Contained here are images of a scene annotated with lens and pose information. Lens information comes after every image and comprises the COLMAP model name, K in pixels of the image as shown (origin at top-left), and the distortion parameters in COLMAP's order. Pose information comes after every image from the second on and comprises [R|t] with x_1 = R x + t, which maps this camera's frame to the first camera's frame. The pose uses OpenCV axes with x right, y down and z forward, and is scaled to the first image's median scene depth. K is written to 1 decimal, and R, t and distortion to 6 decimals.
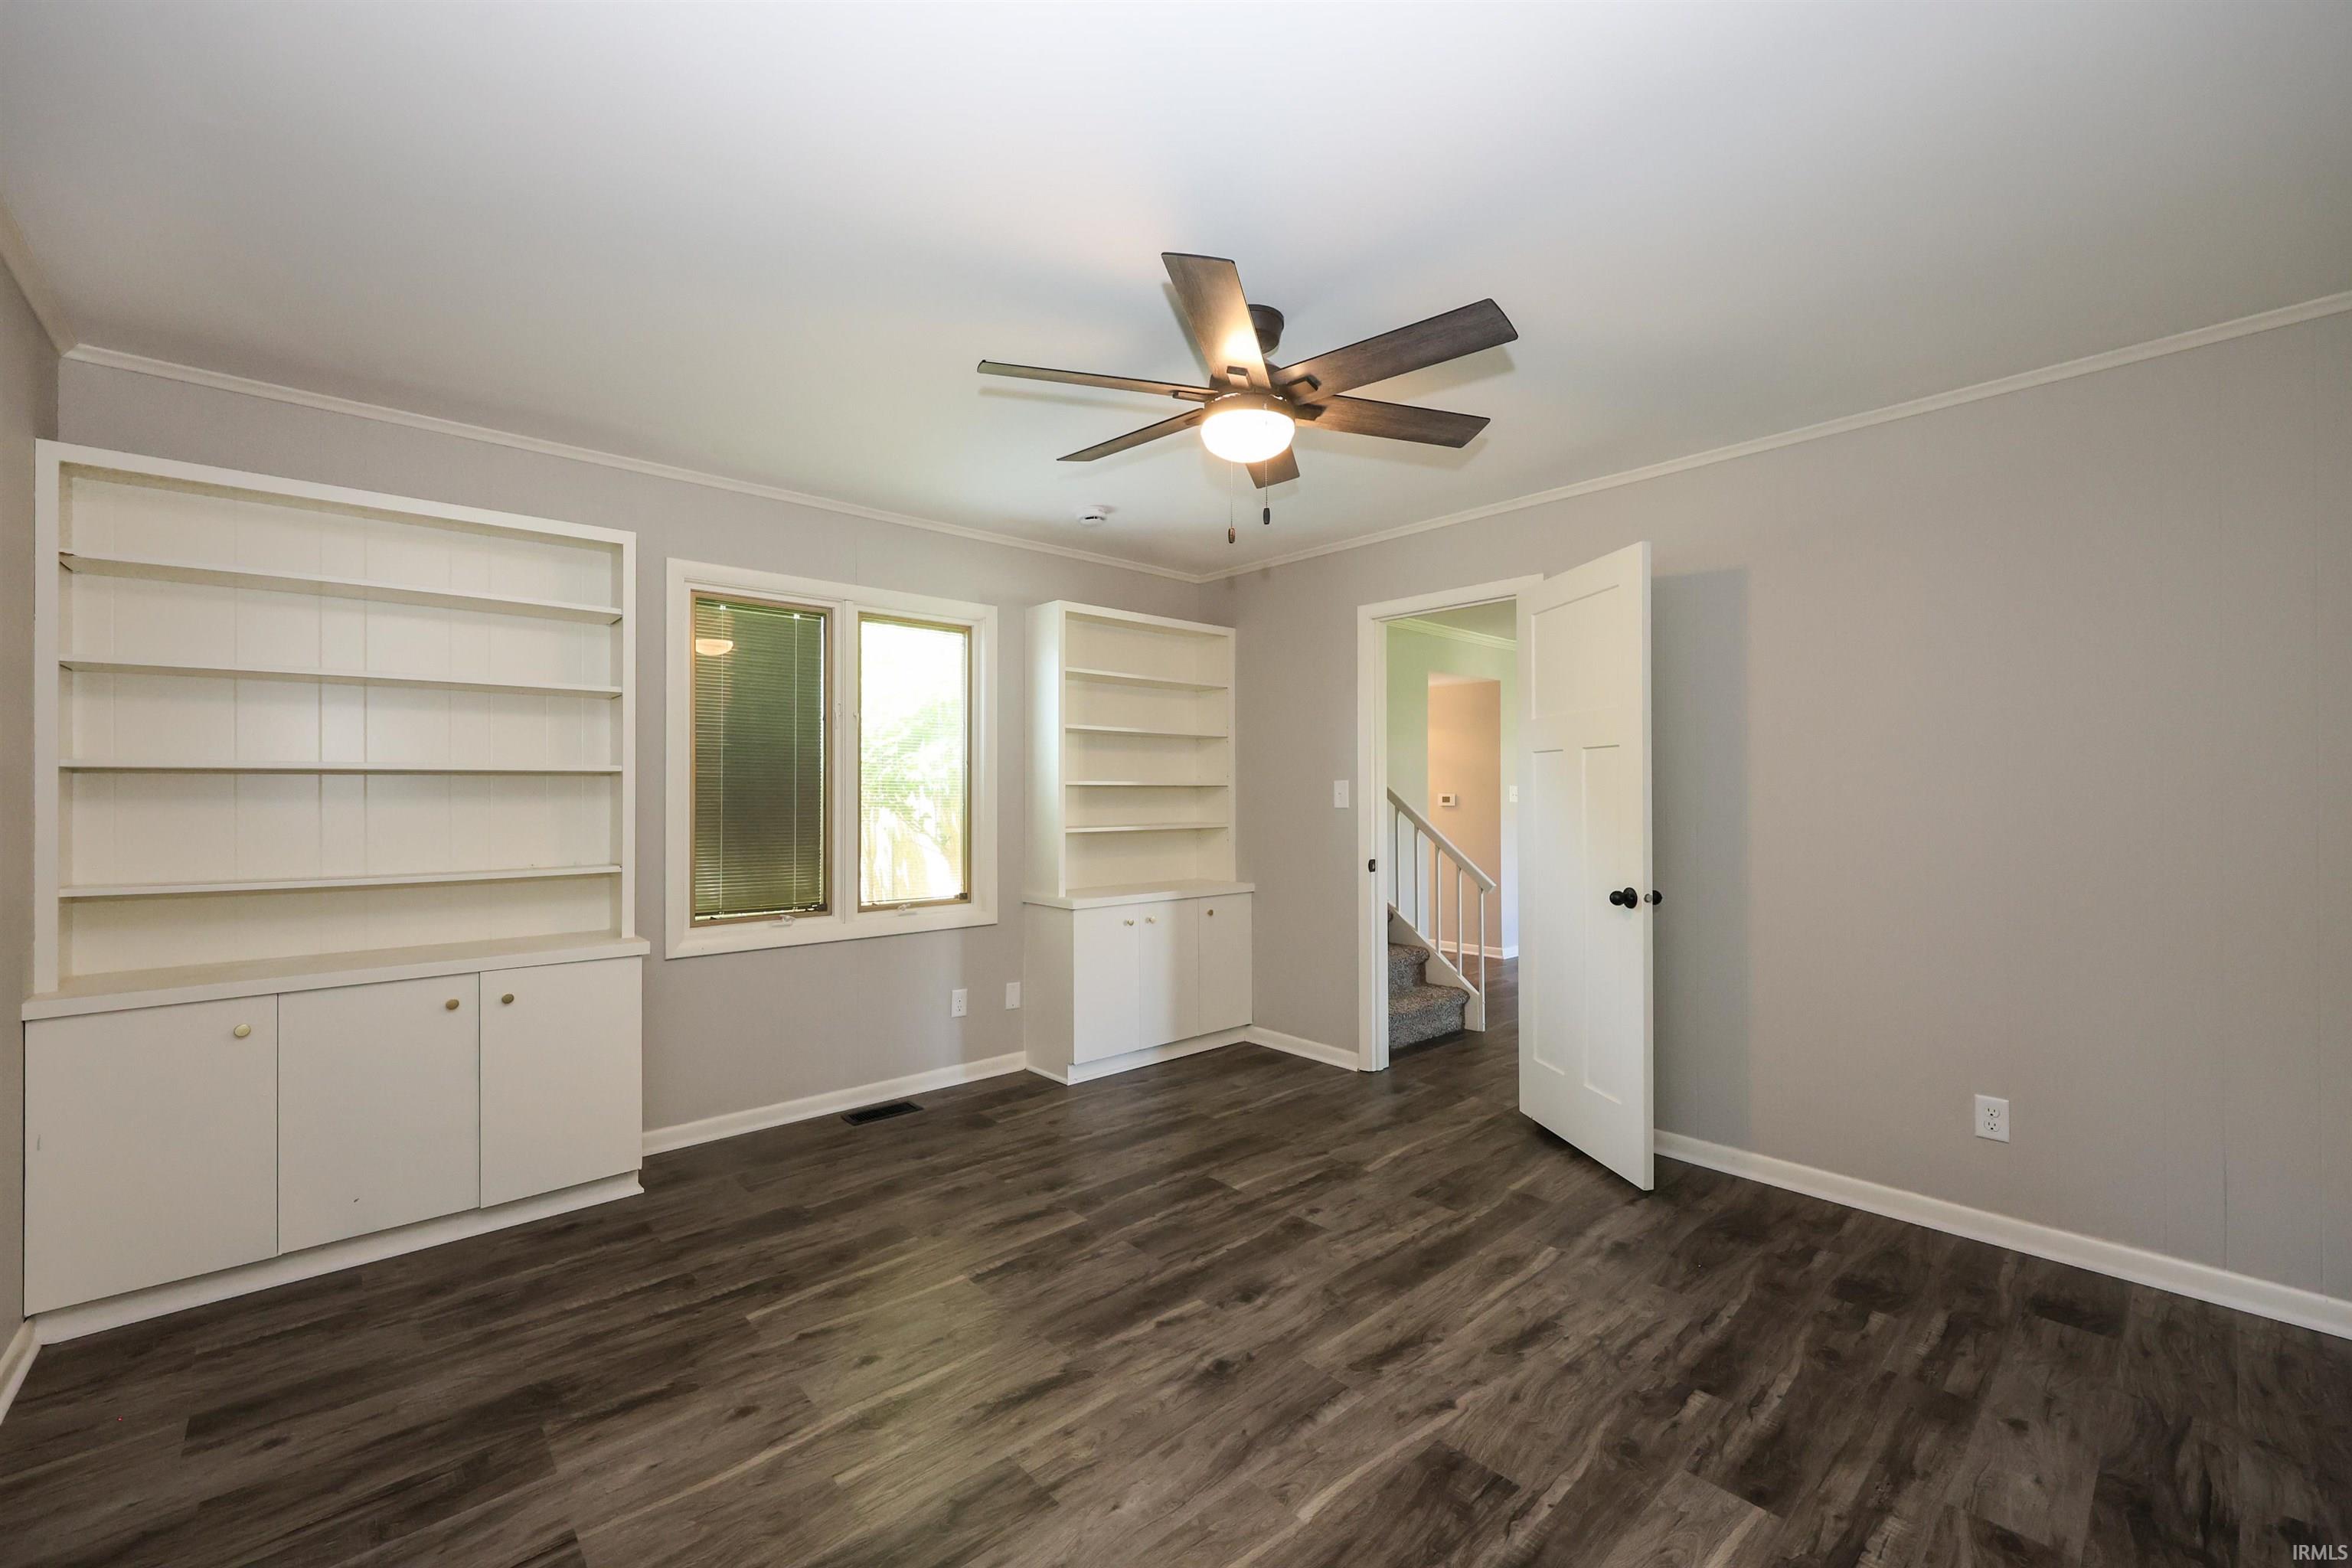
lens RADIAL K [[966.8, 0, 1176.0], [0, 966.8, 784.0], [0, 0, 1]] dist [-0.000113, 0.000562]
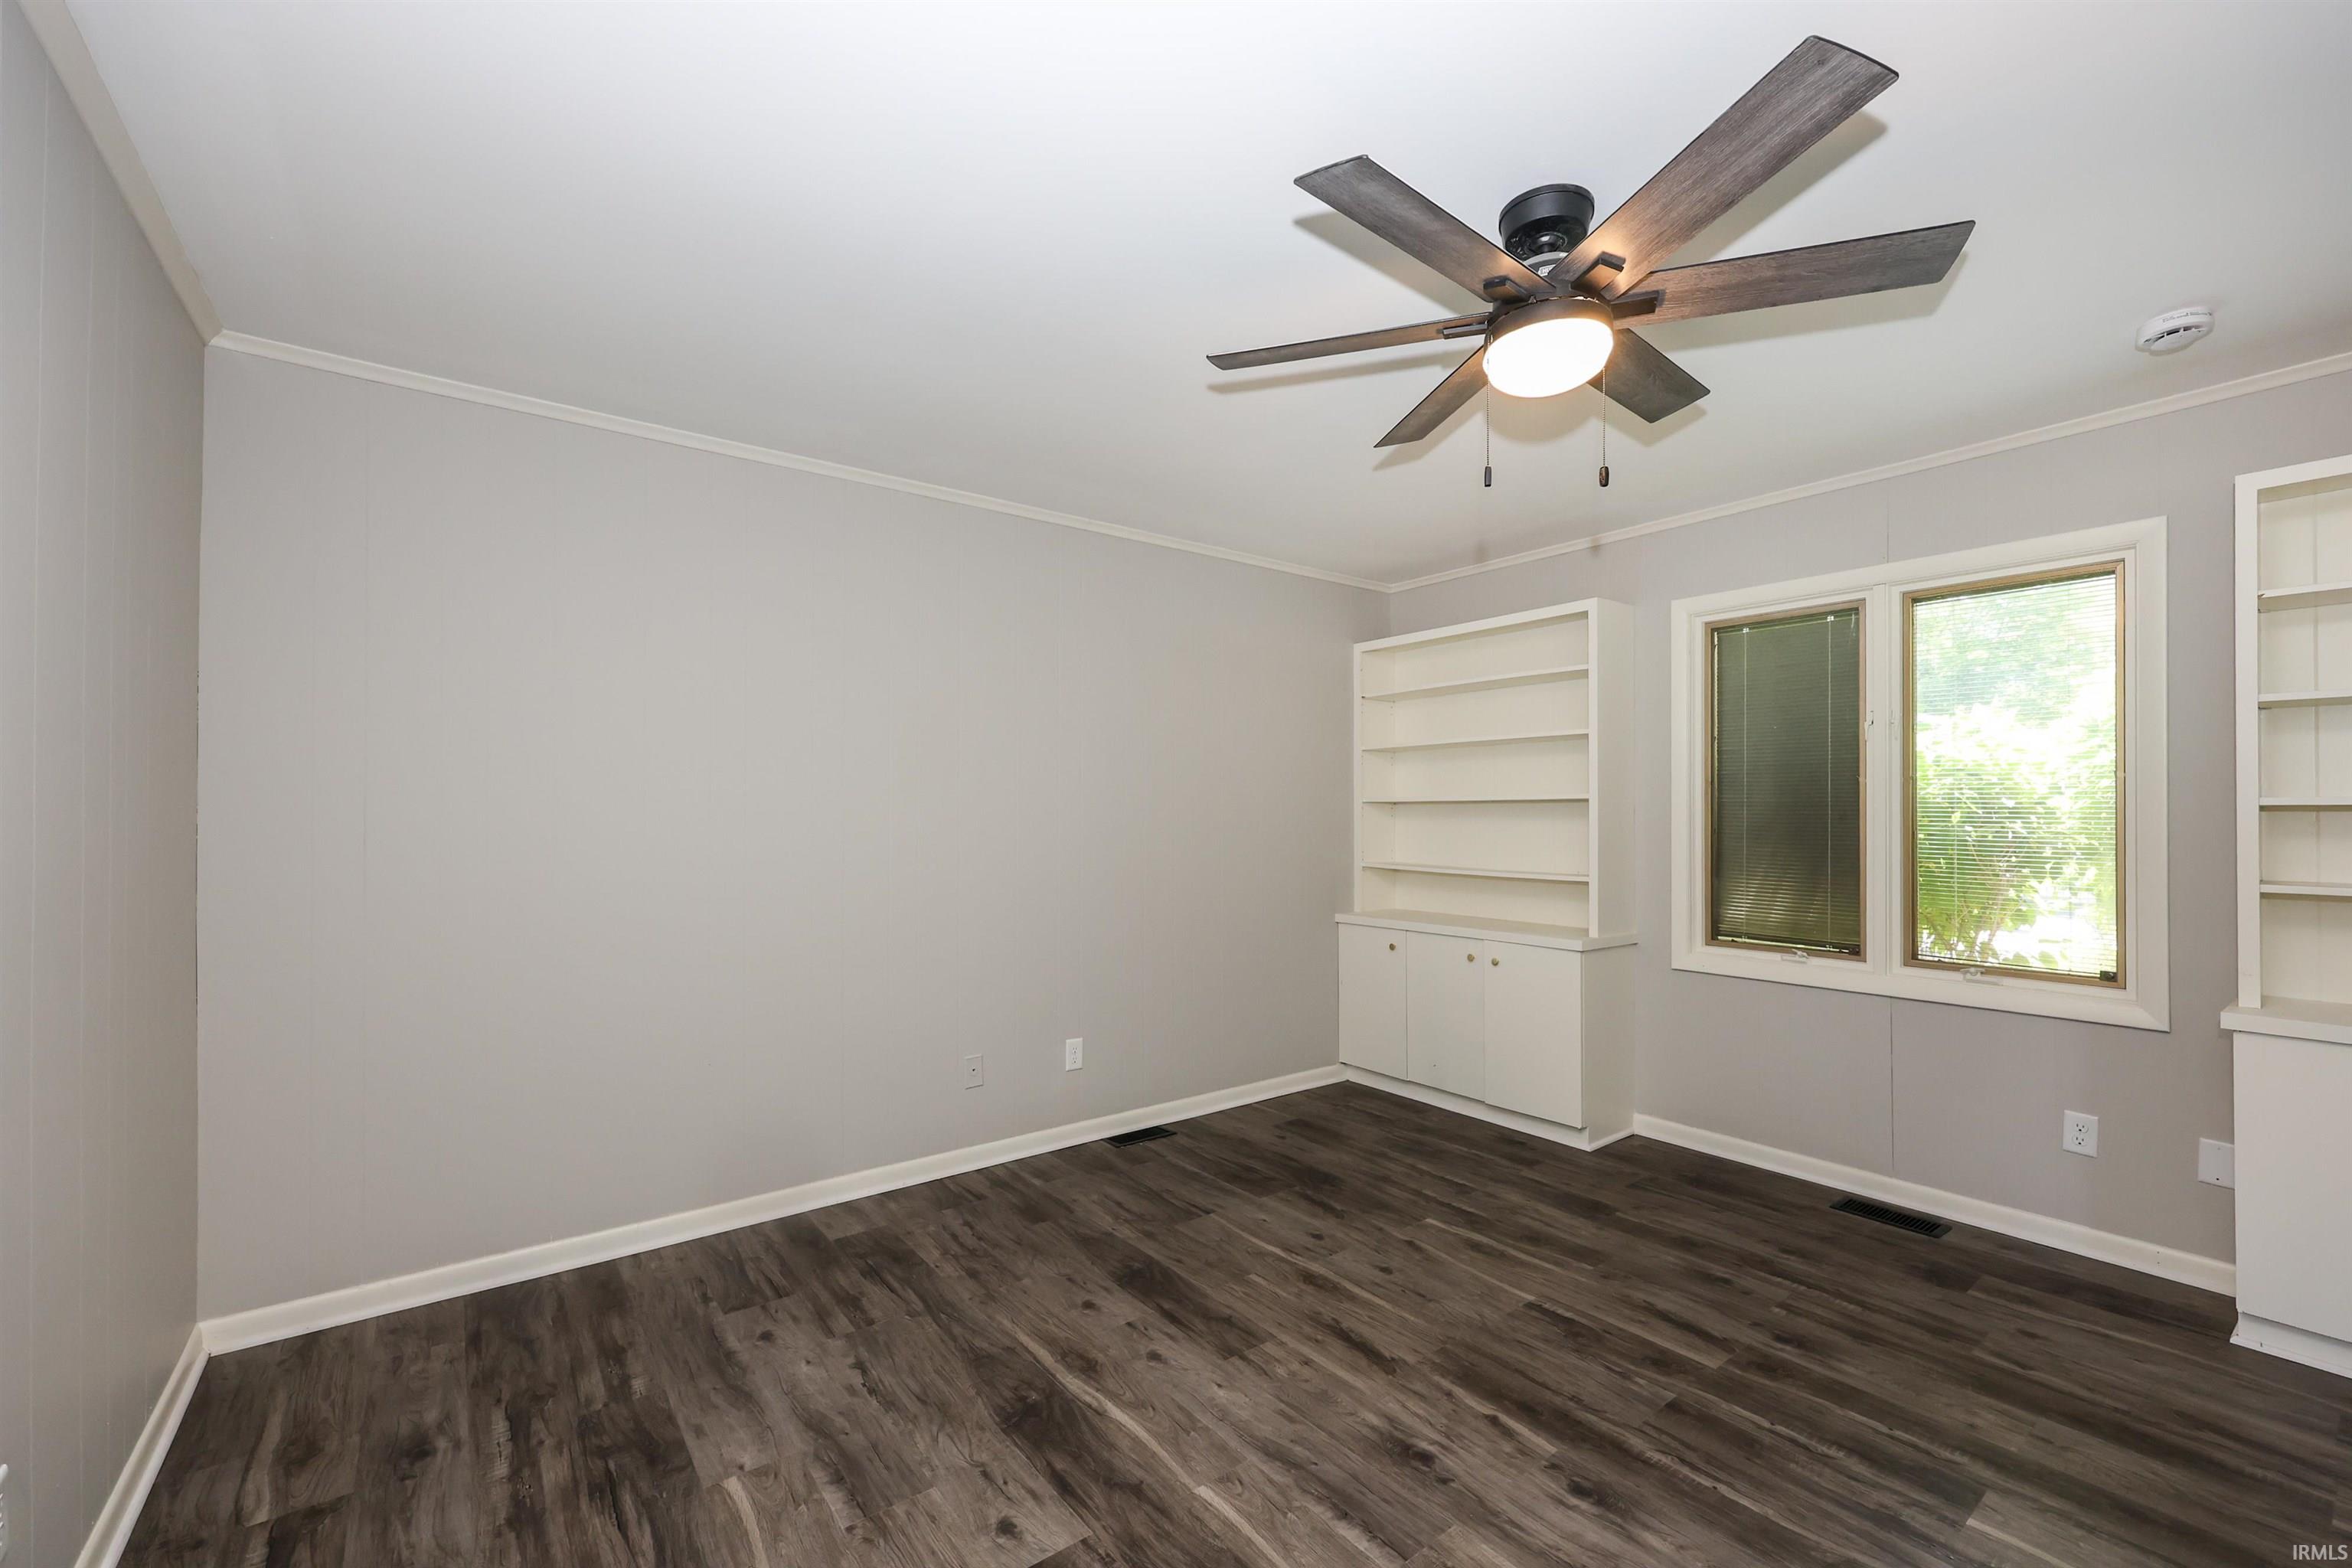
lens RADIAL K [[953.4, 0, 1169.5], [0, 953.4, 785.9], [0, 0, 1]] dist [0.001452, 0.000118]
pose [[-0.089880, -0.024000, -0.995663, 0.813431], [0.008299, 0.999657, -0.024845, -0.003930], [0.995918, -0.010496, -0.089650, 0.712522]]
